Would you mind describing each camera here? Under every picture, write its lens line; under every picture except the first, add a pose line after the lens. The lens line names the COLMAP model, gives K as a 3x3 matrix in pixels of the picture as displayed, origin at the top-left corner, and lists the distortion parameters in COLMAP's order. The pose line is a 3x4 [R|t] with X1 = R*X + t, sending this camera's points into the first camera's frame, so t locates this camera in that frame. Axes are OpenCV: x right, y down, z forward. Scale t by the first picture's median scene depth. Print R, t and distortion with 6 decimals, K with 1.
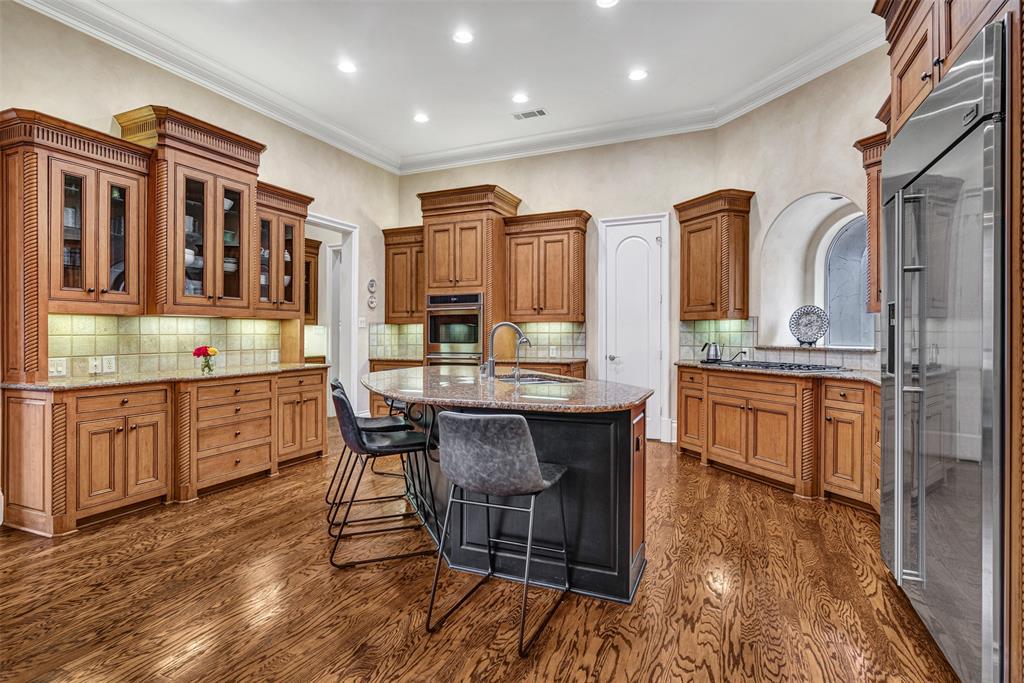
lens RADIAL K [[524.2, 0, 509.8], [0, 524.2, 343.3], [0, 0, 1]] dist [-0.003255, 0.000767]
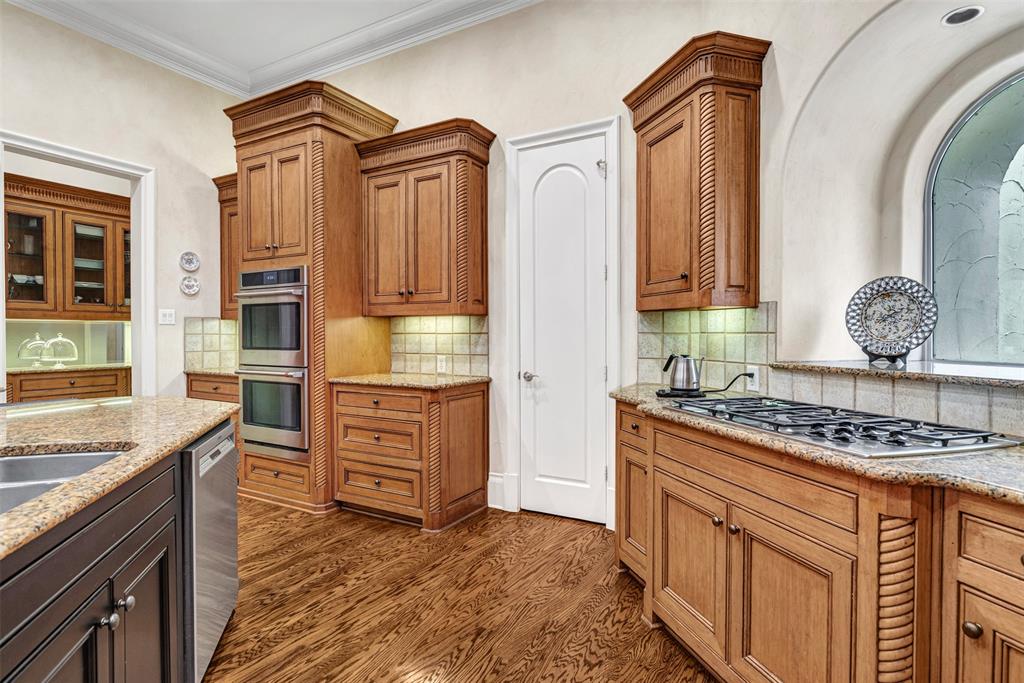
lens RADIAL K [[524.2, 0, 515.1], [0, 524.2, 342.0], [0, 0, 1]] dist [-0.003255, 0.000767]
pose [[0.996275, 0.004811, -0.086097, 0.248185], [-0.004929, 0.999987, -0.001152, -0.010840], [0.086090, 0.001572, 0.996286, 0.450537]]
